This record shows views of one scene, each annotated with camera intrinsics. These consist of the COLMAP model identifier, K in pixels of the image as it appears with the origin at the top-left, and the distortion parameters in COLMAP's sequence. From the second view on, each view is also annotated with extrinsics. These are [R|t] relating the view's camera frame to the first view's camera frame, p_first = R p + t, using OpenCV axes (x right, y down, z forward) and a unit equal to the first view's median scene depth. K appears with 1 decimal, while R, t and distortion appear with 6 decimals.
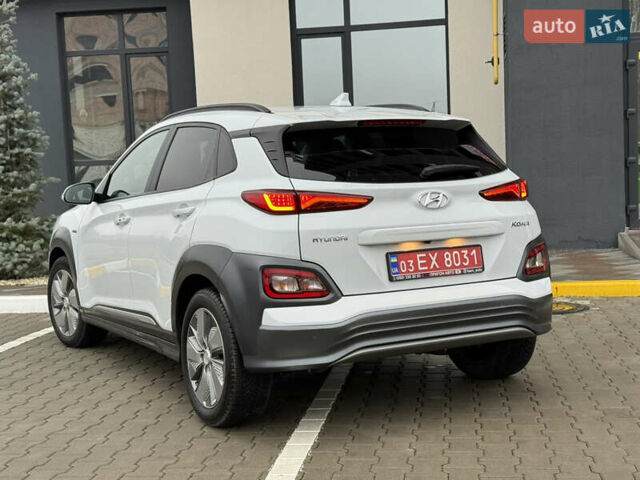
lens RADIAL K [[969.7, 0, 319.5], [0, 969.7, 240.1], [0, 0, 1]] dist [0.114106, 0.000000]
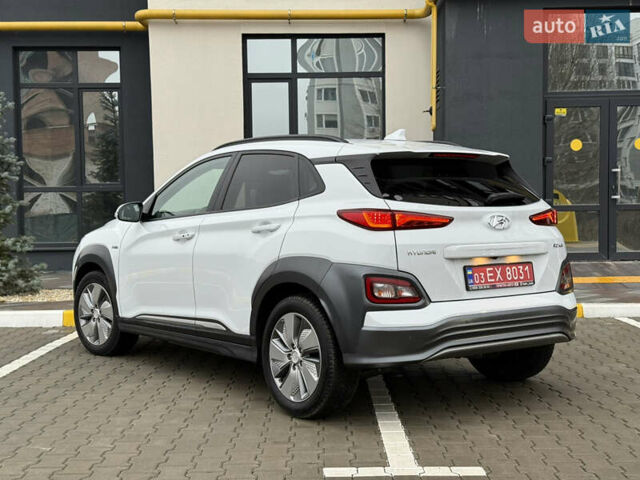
lens RADIAL K [[905.4, 0, 319.0], [0, 905.4, 242.9], [0, 0, 1]] dist [0.126049, 0.000000]
pose [[0.989261, 0.023987, 0.144177, -0.230457], [-0.018932, 0.999160, -0.036330, 0.024999], [-0.144927, 0.033211, 0.988885, -0.045132]]
